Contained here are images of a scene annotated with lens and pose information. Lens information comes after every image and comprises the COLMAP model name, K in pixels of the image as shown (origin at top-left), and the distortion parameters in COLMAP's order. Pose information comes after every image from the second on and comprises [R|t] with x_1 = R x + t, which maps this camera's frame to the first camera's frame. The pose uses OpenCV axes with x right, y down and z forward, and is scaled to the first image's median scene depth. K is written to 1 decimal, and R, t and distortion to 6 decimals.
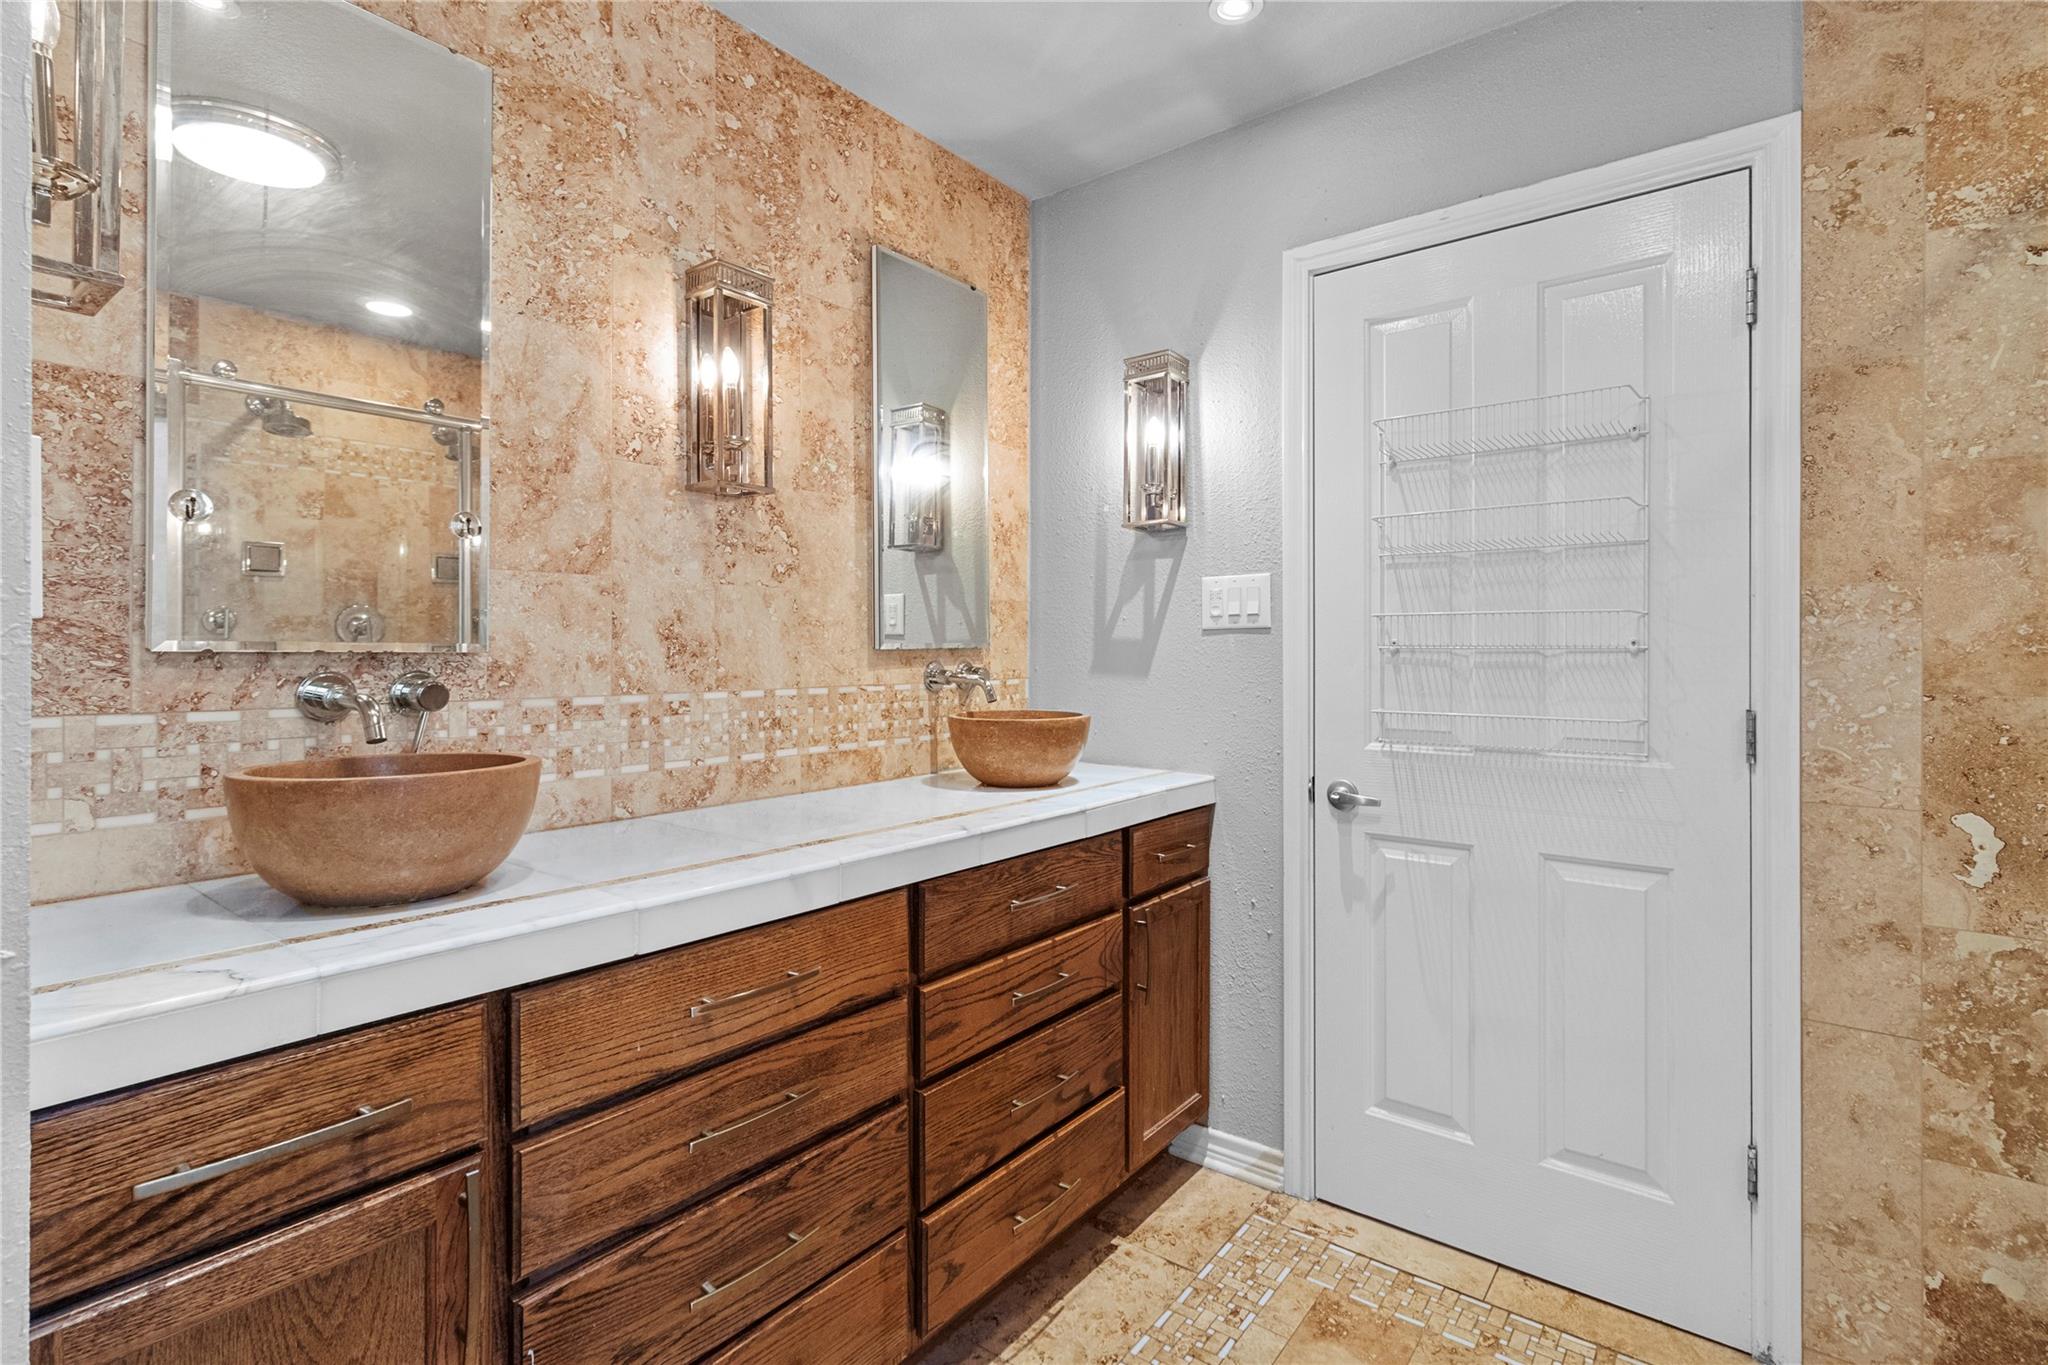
lens RADIAL K [[951.5, 0, 1029.4], [0, 951.5, 645.5], [0, 0, 1]] dist [-0.000053, 0.000194]
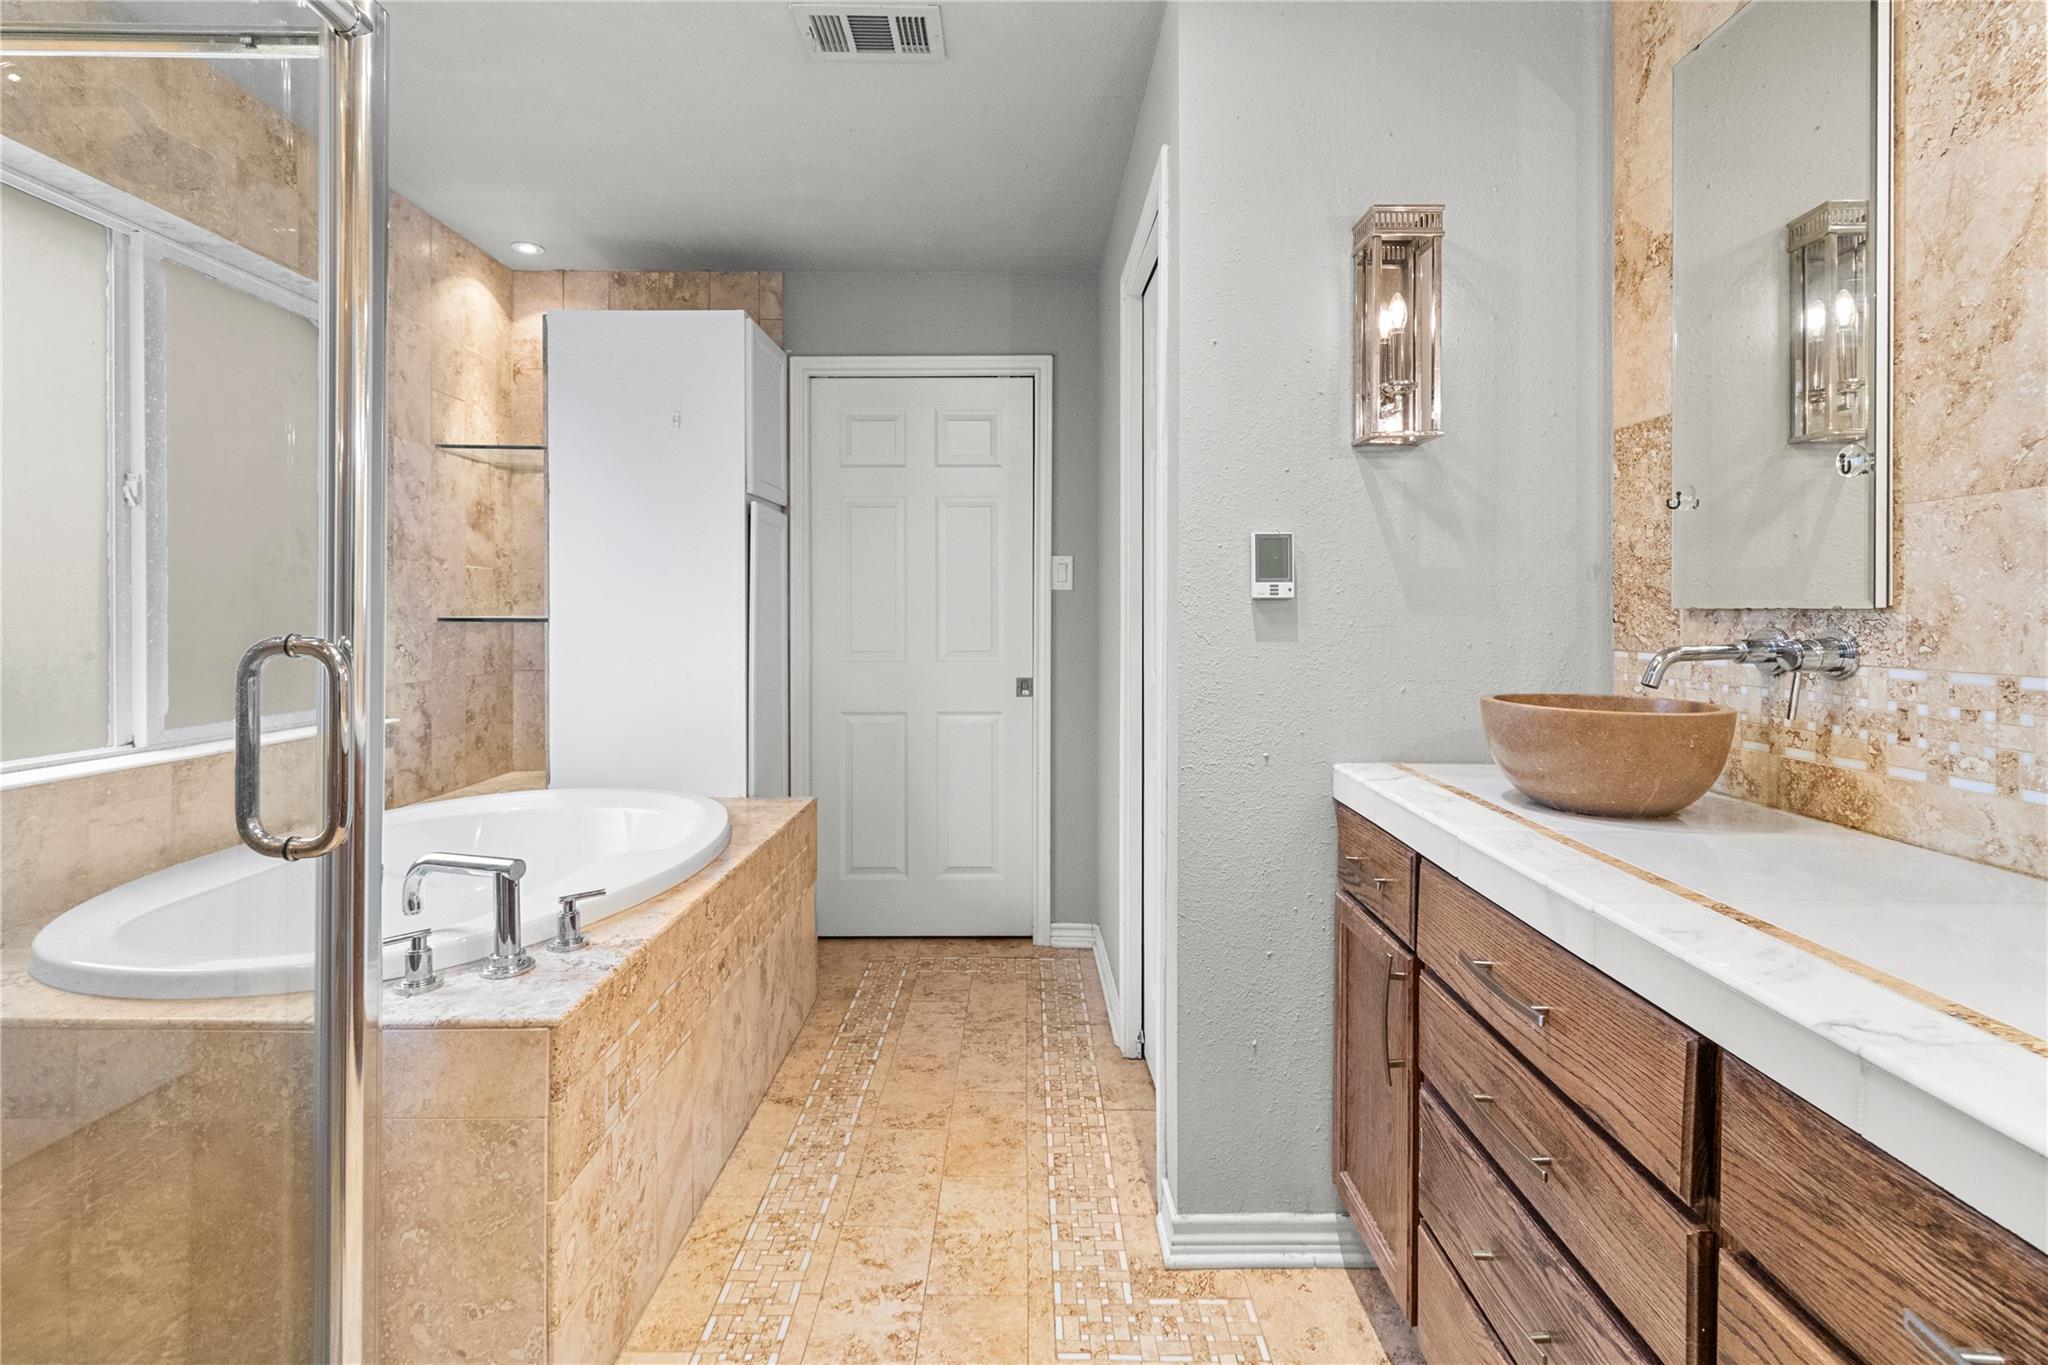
lens RADIAL K [[951.5, 0, 1040.8], [0, 951.5, 619.3], [0, 0, 1]] dist [-0.000053, 0.000194]
pose [[-0.787610, -0.000048, -0.616175, 0.477727], [-0.000420, 1.000000, 0.000459, 0.015433], [0.616174, 0.000620, -0.787609, 1.141754]]
